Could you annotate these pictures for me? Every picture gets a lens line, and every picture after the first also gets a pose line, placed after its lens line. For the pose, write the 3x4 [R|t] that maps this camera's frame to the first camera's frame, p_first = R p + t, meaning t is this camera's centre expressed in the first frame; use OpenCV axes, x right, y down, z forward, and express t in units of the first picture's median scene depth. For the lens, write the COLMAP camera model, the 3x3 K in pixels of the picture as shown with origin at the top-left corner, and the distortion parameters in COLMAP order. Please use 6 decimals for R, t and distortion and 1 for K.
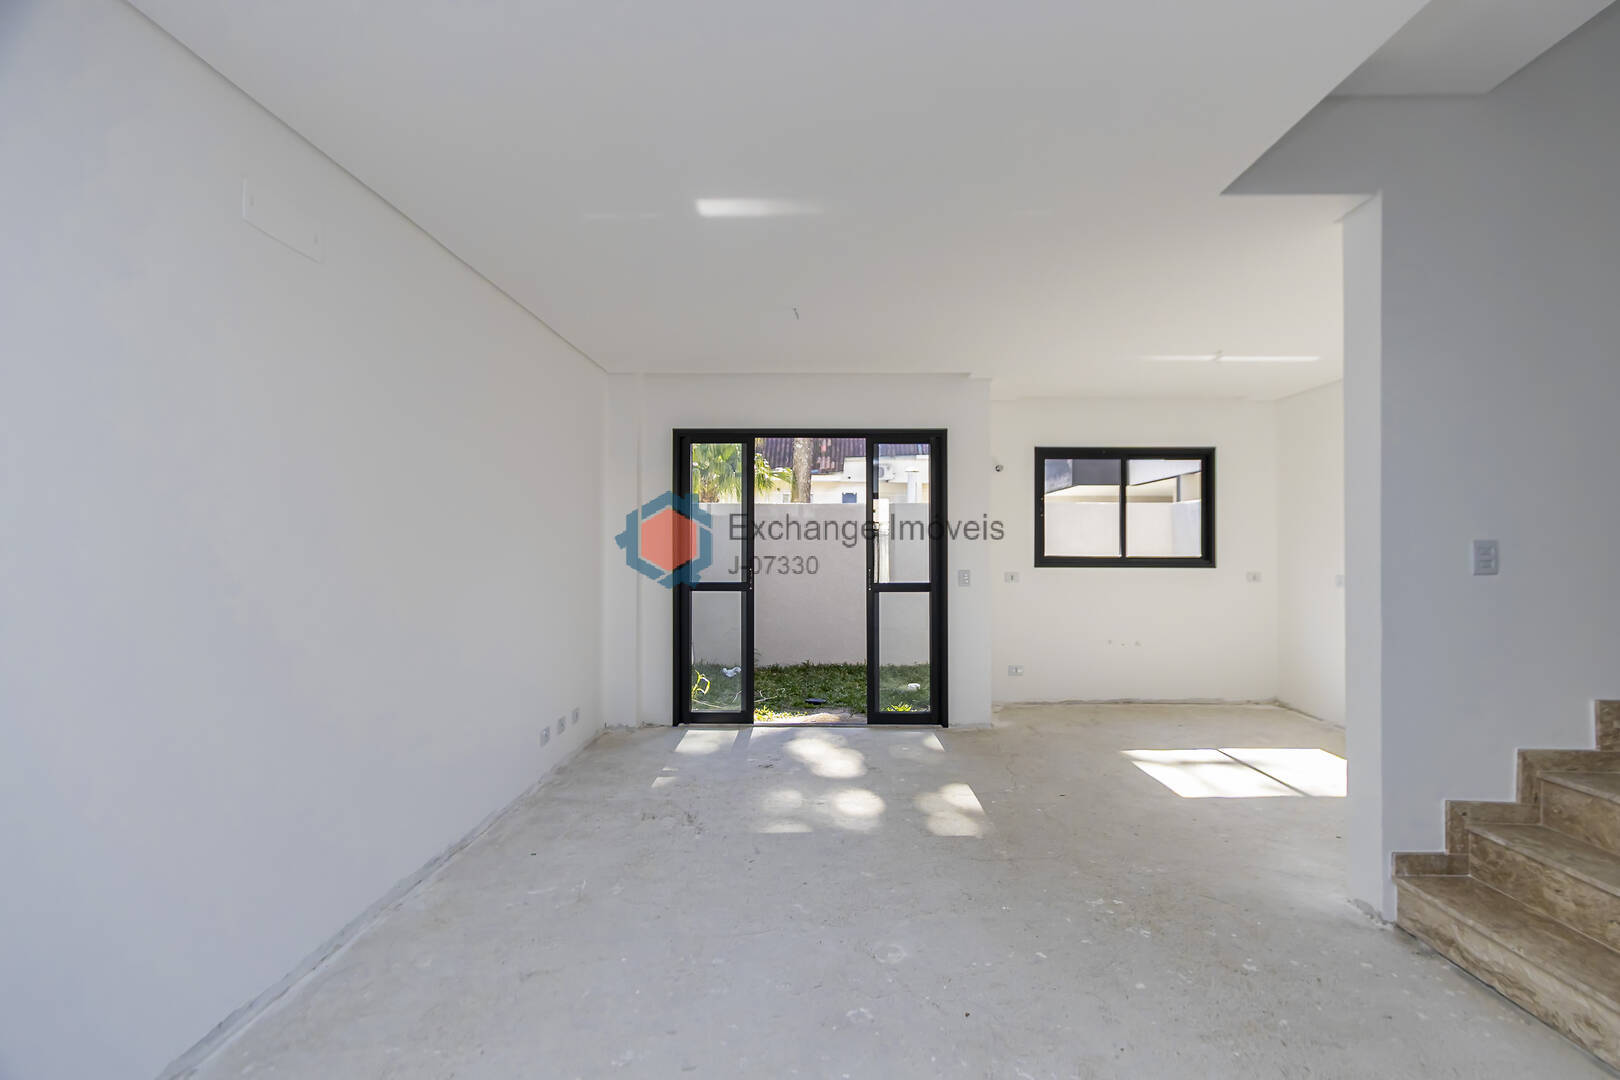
lens RADIAL K [[734.7, 0, 830.0], [0, 734.7, 534.2], [0, 0, 1]] dist [0.008247, -0.003335]
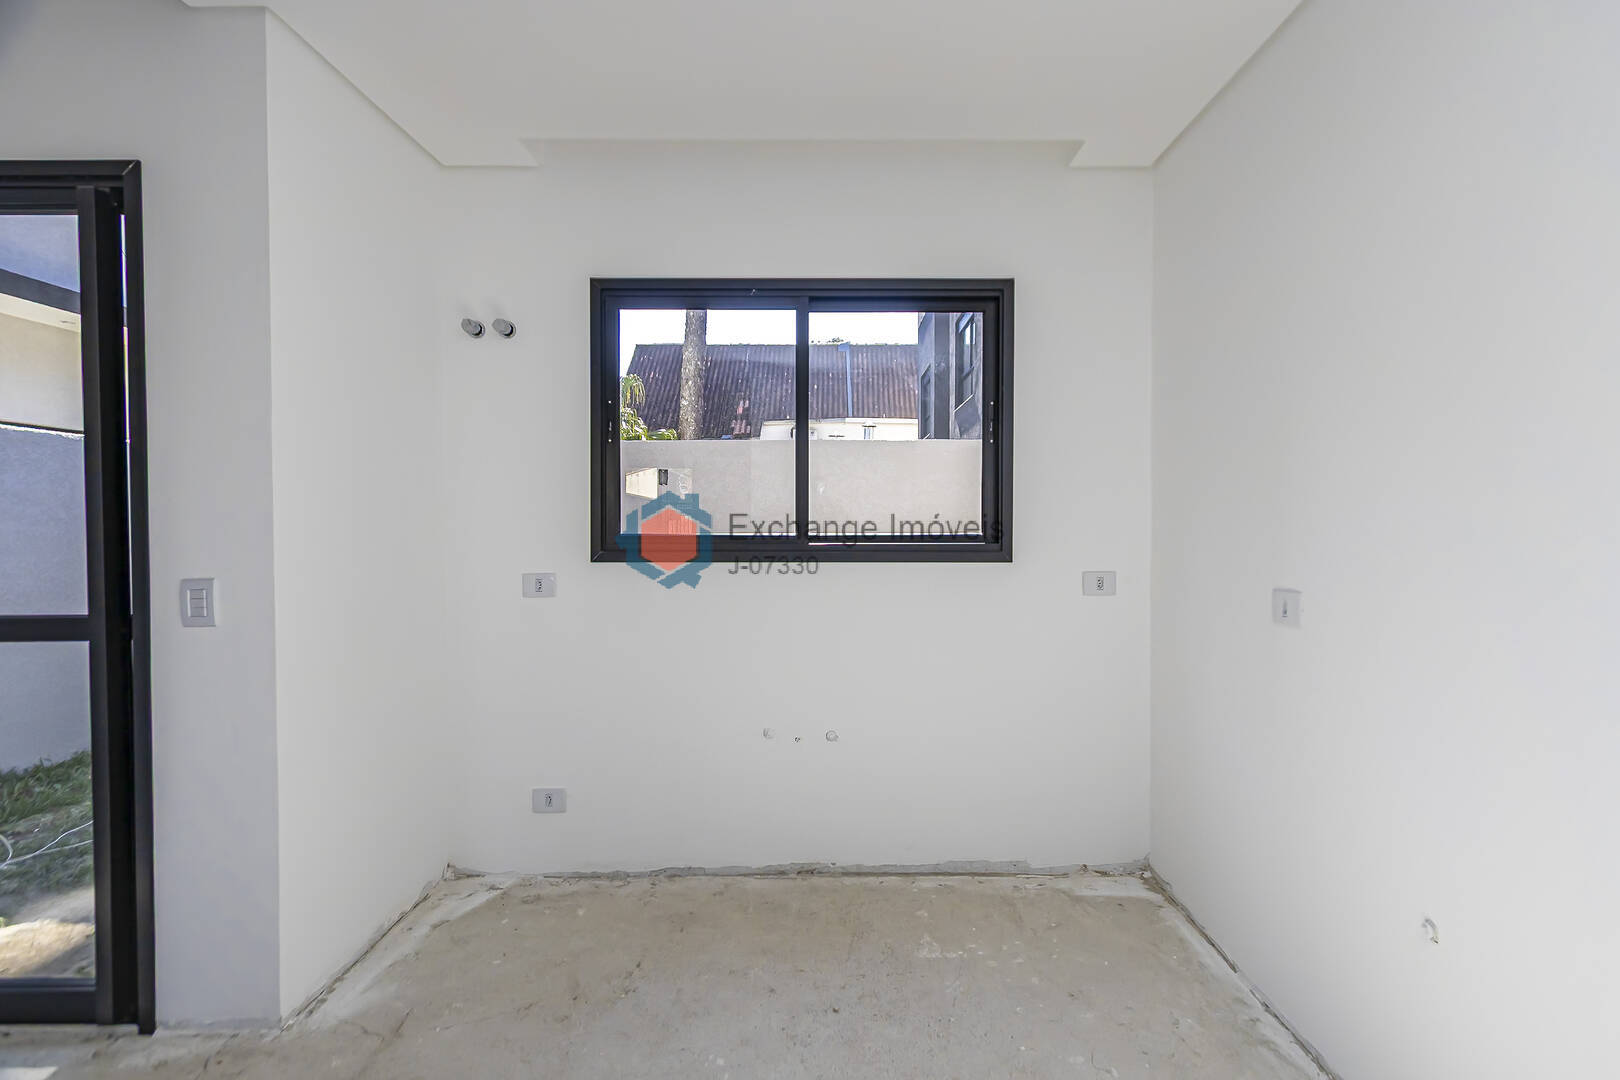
lens RADIAL K [[734.7, 0, 843.0], [0, 734.7, 536.0], [0, 0, 1]] dist [0.008247, -0.003335]
pose [[0.999976, -0.004847, 0.005038, 0.588021], [0.004696, 0.999553, 0.029516, 0.024758], [-0.005178, -0.029491, 0.999552, 0.793947]]
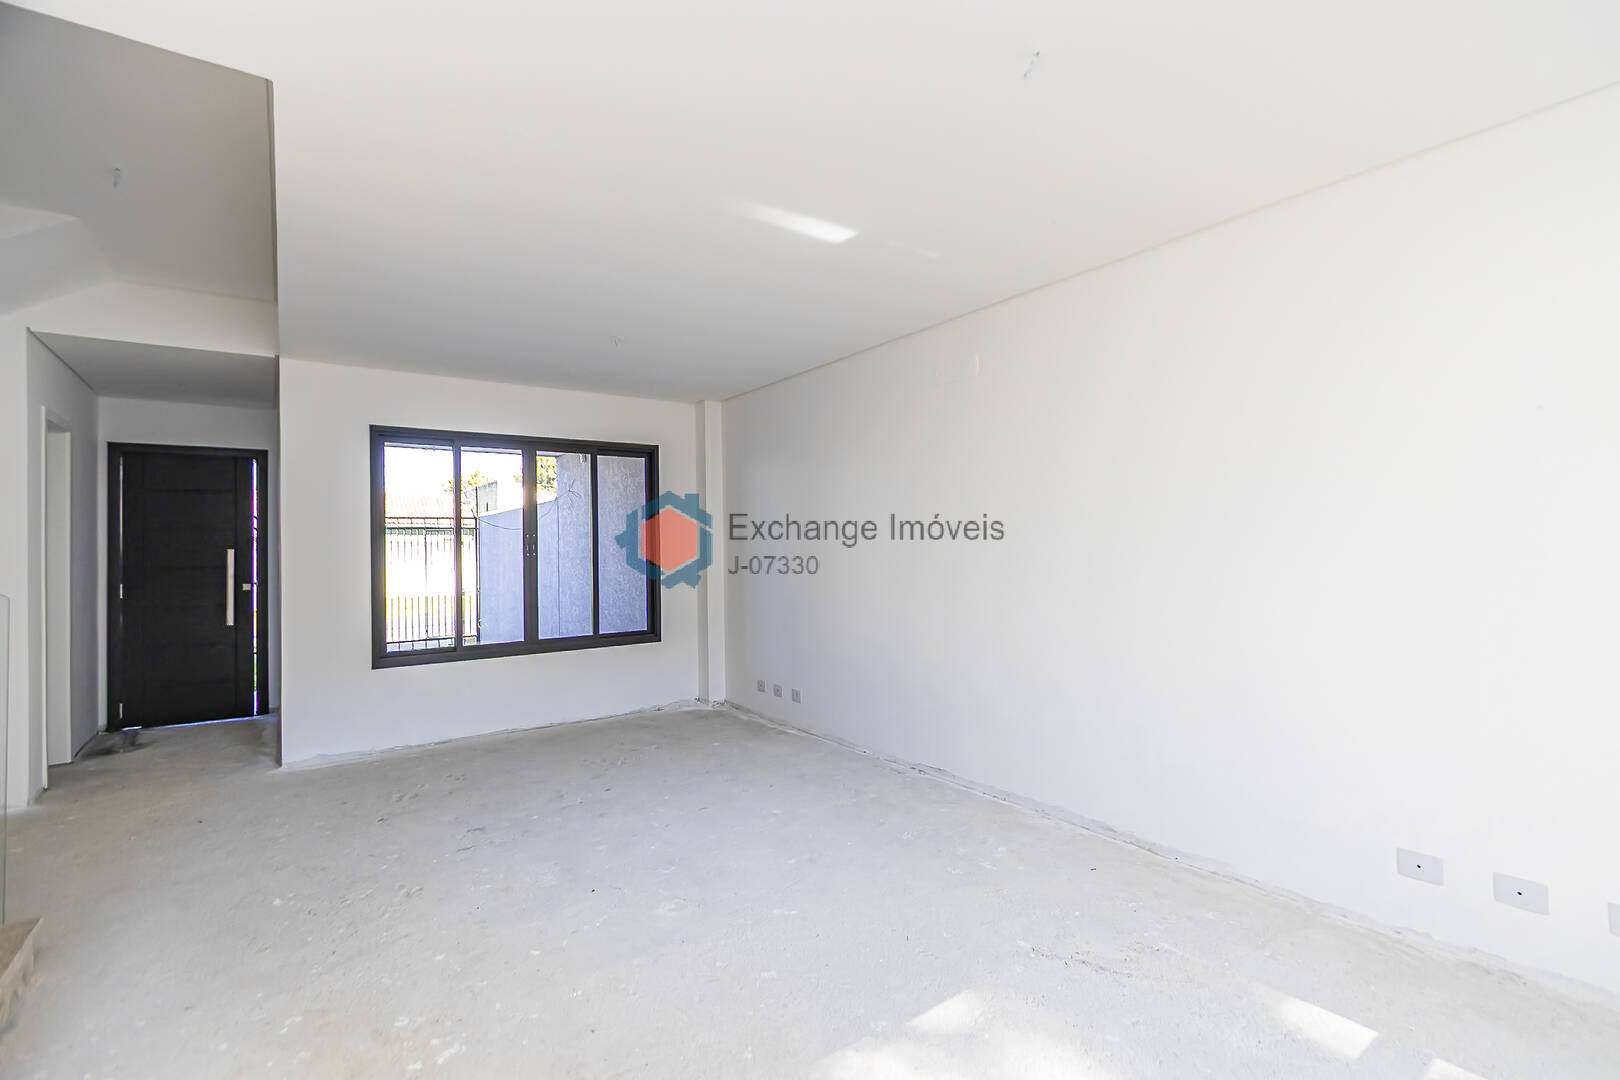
lens RADIAL K [[734.7, 0, 833.3], [0, 734.7, 531.5], [0, 0, 1]] dist [0.008247, -0.003335]
pose [[-0.801206, 0.001898, -0.598386, 0.301704], [0.024537, 0.999258, -0.029685, 0.017990], [0.597886, -0.038467, -0.800658, 1.117492]]
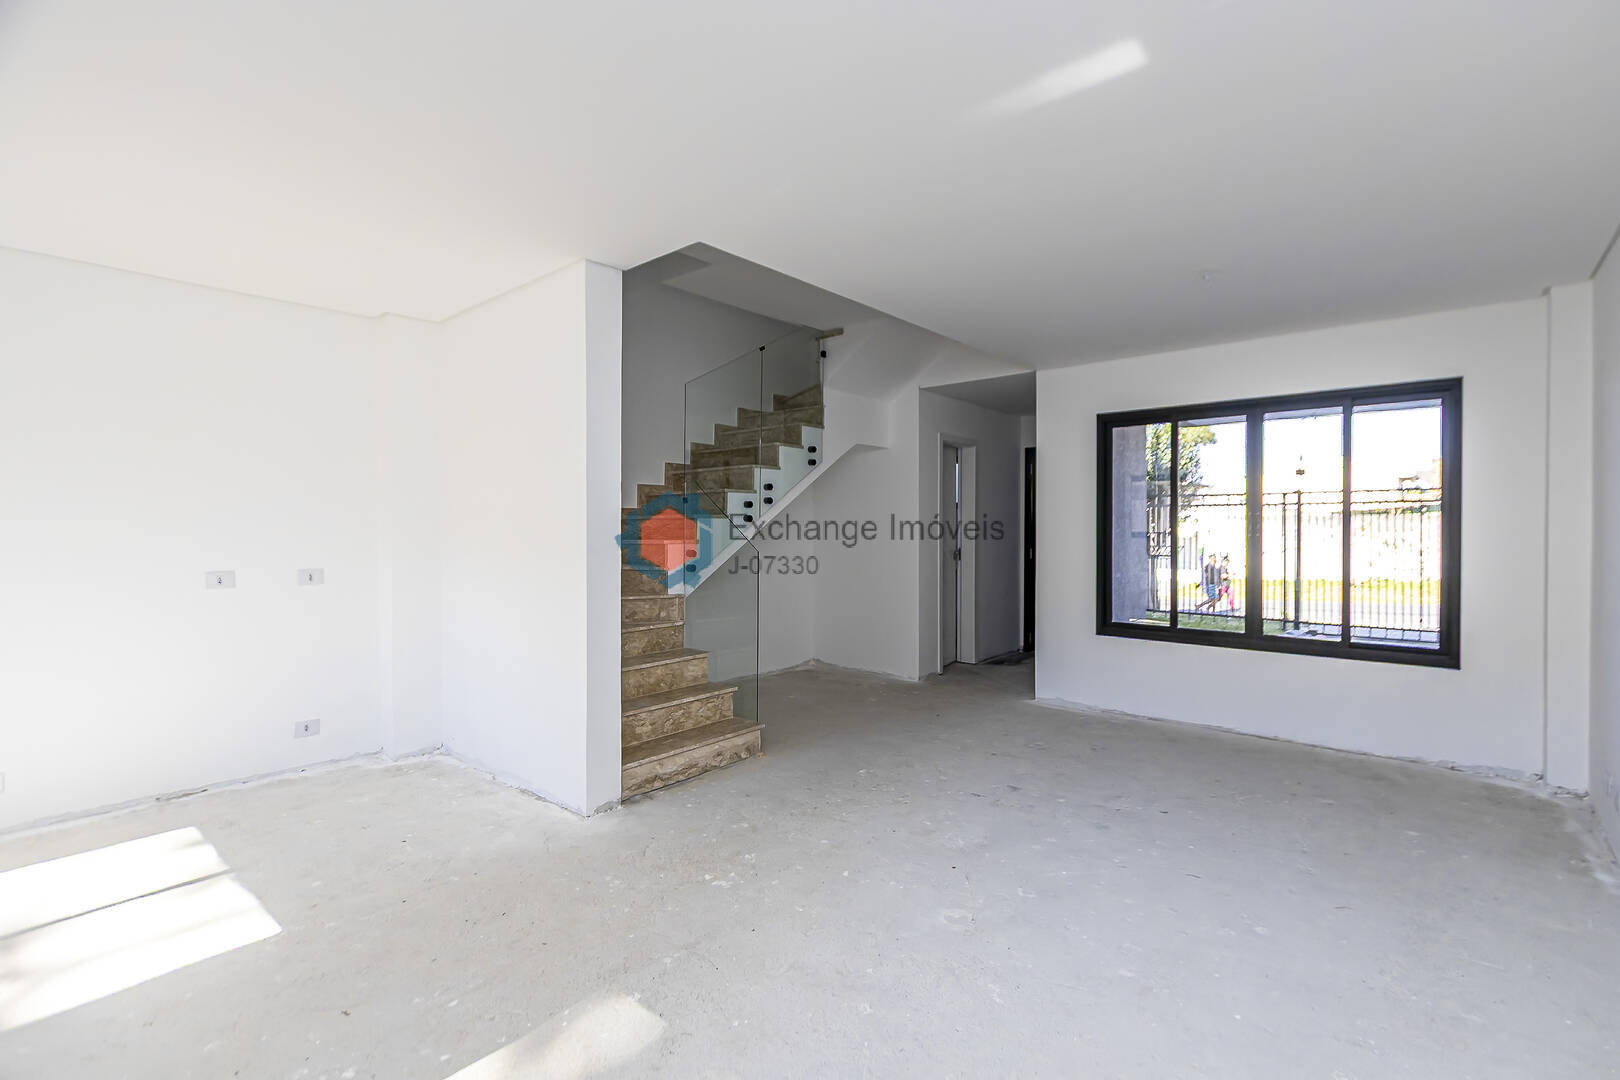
lens RADIAL K [[734.7, 0, 825.3], [0, 734.7, 535.6], [0, 0, 1]] dist [0.008247, -0.003335]
pose [[-0.765633, -0.005682, 0.643253, -0.243323], [-0.007966, 0.999968, -0.000649, 0.013278], [-0.643229, -0.005621, -0.765653, 1.041934]]
